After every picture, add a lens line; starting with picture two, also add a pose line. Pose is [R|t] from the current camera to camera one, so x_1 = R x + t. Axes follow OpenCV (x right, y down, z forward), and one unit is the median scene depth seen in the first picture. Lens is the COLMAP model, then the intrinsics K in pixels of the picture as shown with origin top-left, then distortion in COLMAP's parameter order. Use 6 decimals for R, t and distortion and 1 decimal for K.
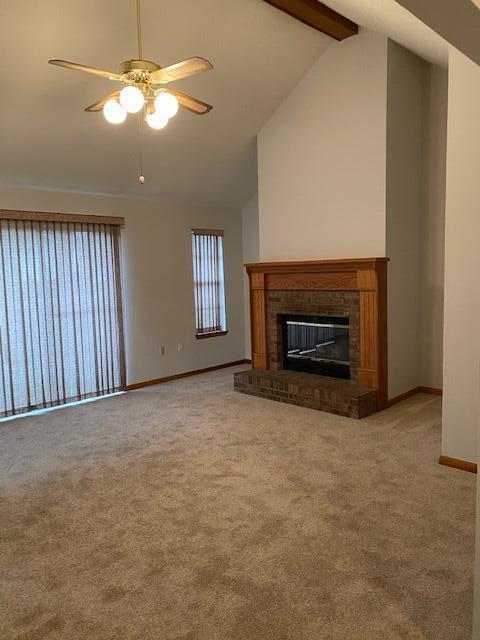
lens RADIAL K [[491.5, 0, 229.3], [0, 491.5, 320.0], [0, 0, 1]] dist [0.041817, -0.018485]
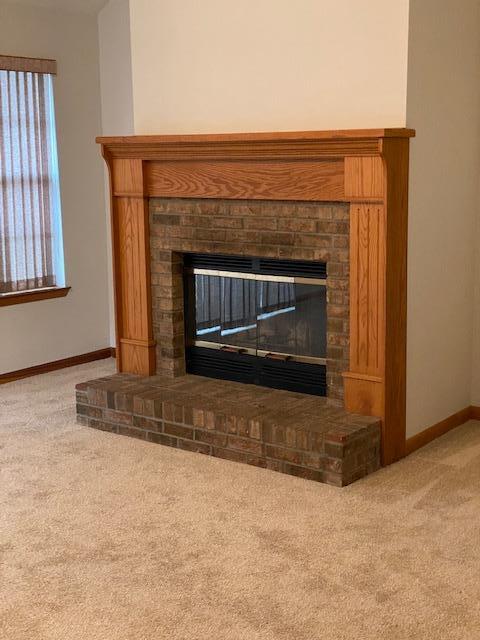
lens RADIAL K [[963.8, 0, 240.3], [0, 963.8, 320.7], [0, 0, 1]] dist [0.132070, 0.000000]
pose [[0.990393, -0.005808, 0.138161, 0.039960], [-0.003363, 0.997810, 0.066053, -0.008807], [-0.138243, -0.065883, 0.988205, 0.122335]]
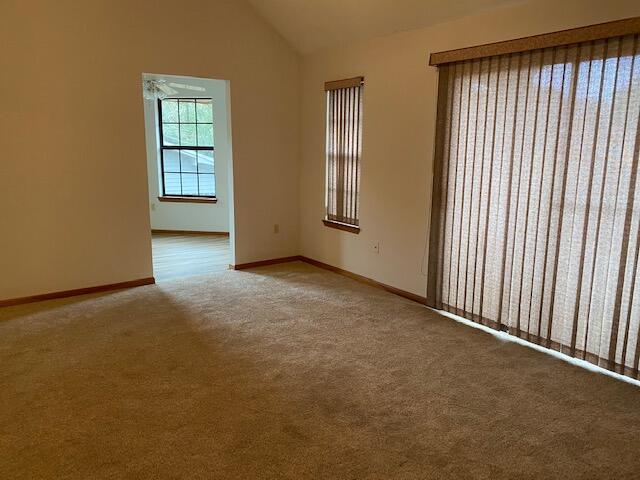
lens RADIAL K [[491.5, 0, 320.5], [0, 491.5, 235.4], [0, 0, 1]] dist [0.041817, -0.018485]
pose [[-0.160484, 0.203876, -0.965753, 0.542949], [-0.106605, 0.969132, 0.222304, -0.143450], [0.981265, 0.138630, -0.133796, 1.461810]]
